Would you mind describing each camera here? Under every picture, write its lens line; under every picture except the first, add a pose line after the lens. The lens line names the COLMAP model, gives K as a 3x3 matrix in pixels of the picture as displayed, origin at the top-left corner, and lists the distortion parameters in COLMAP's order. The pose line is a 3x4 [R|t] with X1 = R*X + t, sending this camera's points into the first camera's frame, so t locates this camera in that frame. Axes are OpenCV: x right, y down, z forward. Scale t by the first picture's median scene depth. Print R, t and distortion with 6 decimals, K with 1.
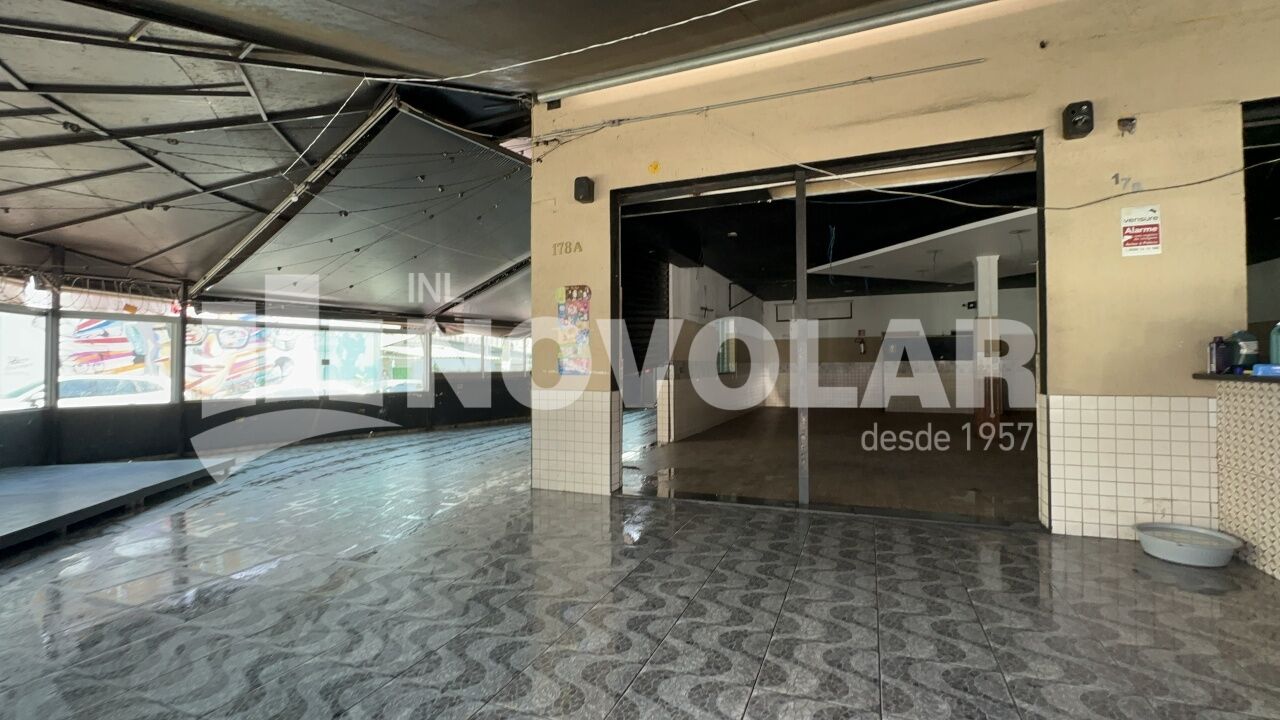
lens RADIAL K [[559.3, 0, 639.4], [0, 559.3, 356.3], [0, 0, 1]] dist [-0.004965, 0.000064]
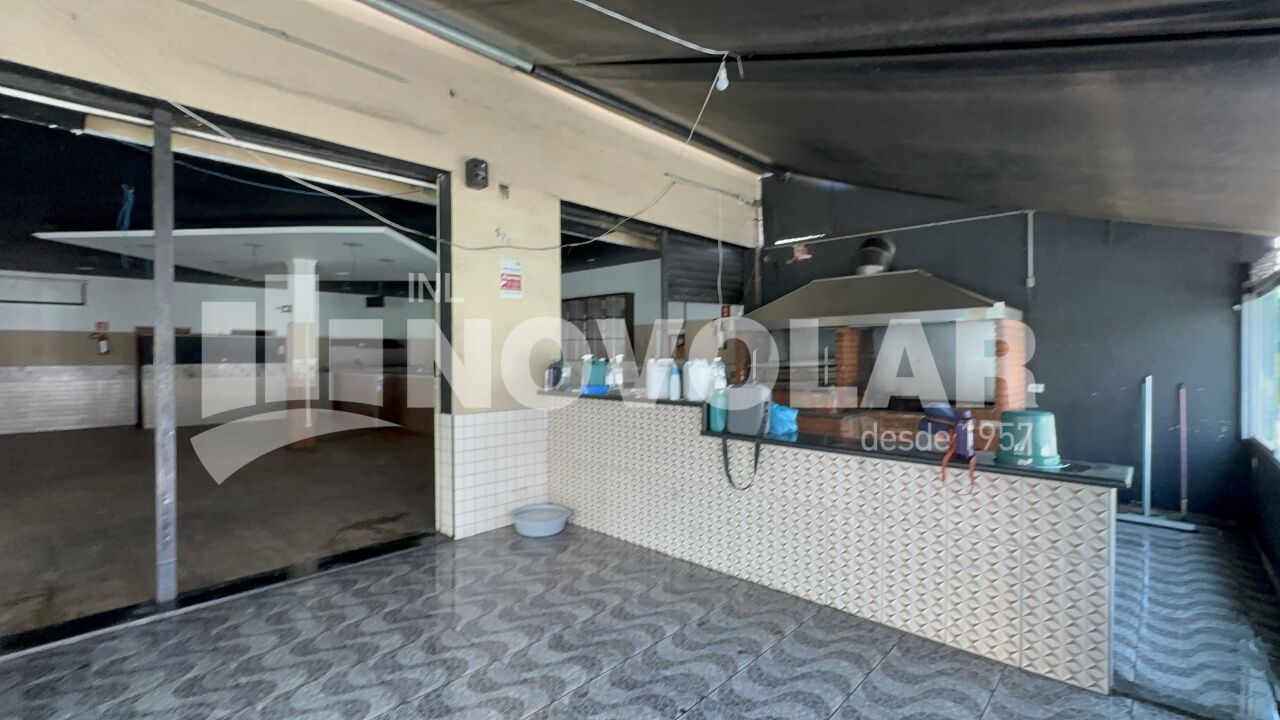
lens RADIAL K [[559.3, 0, 639.4], [0, 559.3, 356.3], [0, 0, 1]] dist [-0.004965, 0.000064]
pose [[0.354996, 0.003014, 0.934863, -0.165245], [-0.014346, 0.999895, 0.002223, -0.053389], [-0.934758, -0.014200, 0.355001, 0.264732]]
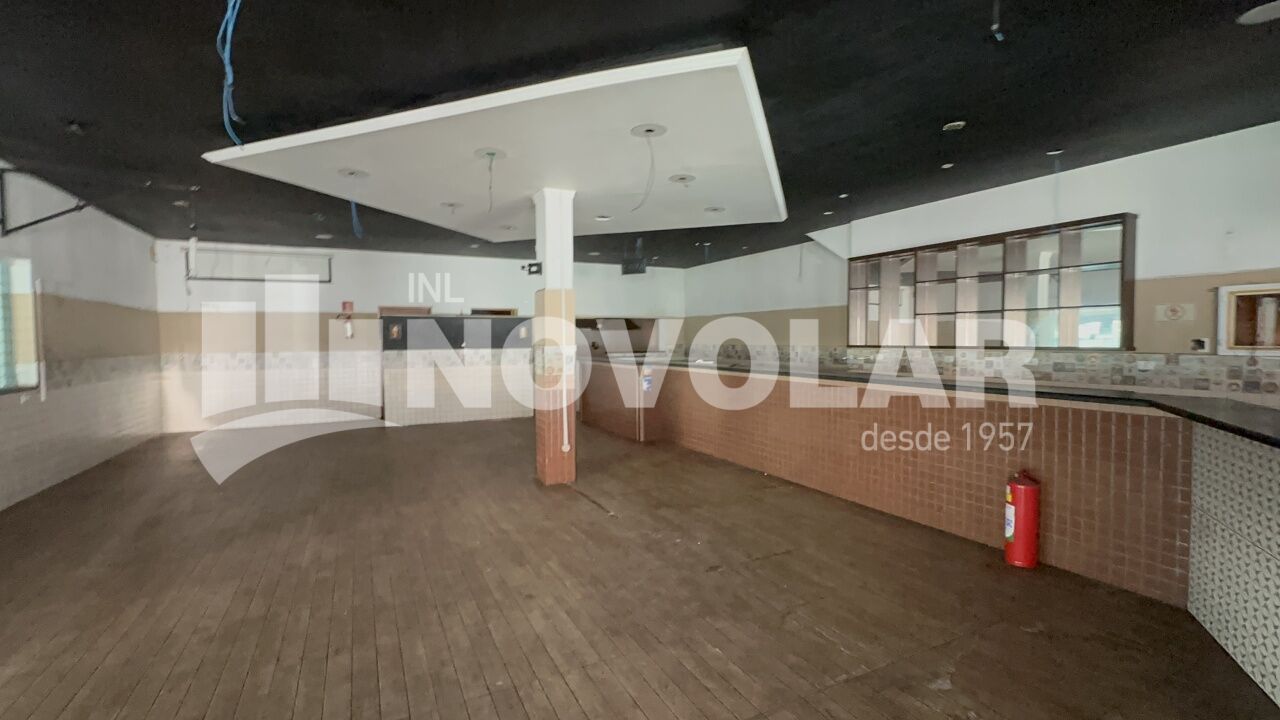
lens RADIAL K [[560.4, 0, 640.0], [0, 560.4, 360.0], [0, 0, 1]] dist [0.000967, 0.000451]
pose [[0.655683, -0.020721, 0.754752, 0.487119], [-0.015684, 0.999034, 0.041054, -0.043711], [-0.754873, -0.038756, 0.654724, 1.199697]]
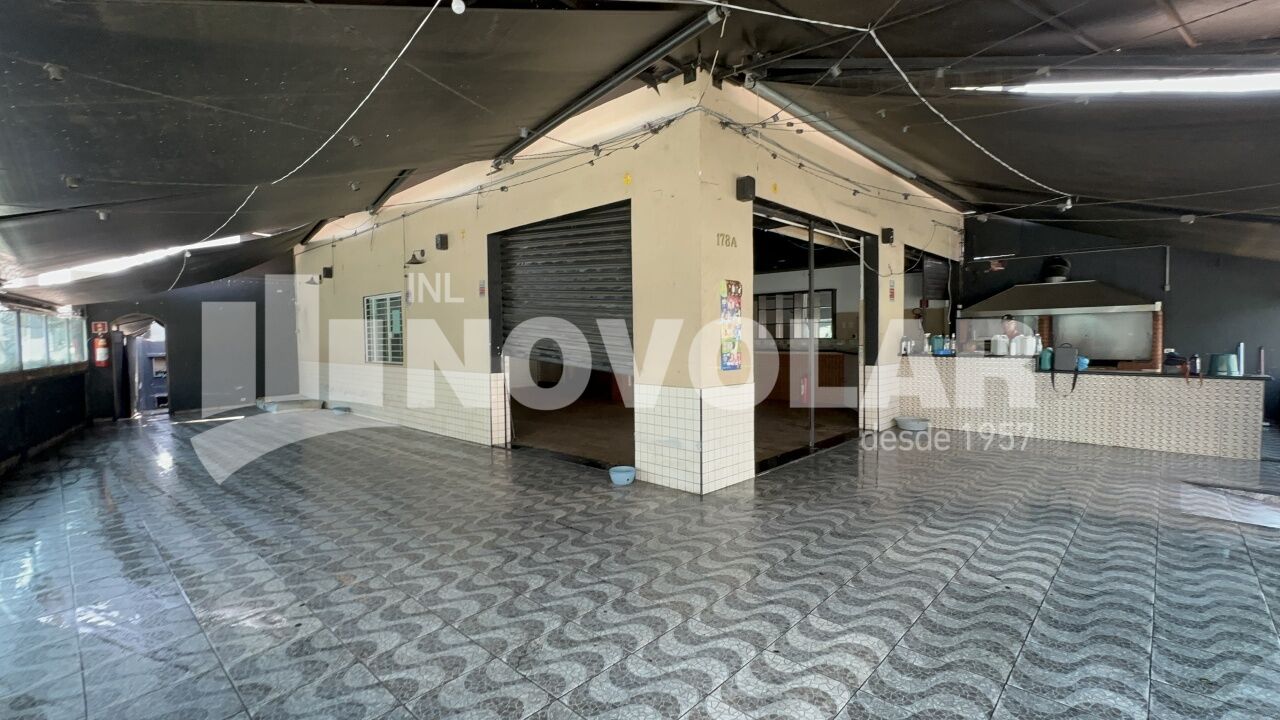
lens RADIAL K [[585.5, 0, 639.9], [0, 585.5, 332.0], [0, 0, 1]] dist [0.003731, 0.000606]
pose [[0.336560, 0.010405, 0.941605, -1.610934], [-0.002307, 0.999945, -0.010225, -0.032086], [-0.941659, 0.001269, 0.336565, 1.118984]]
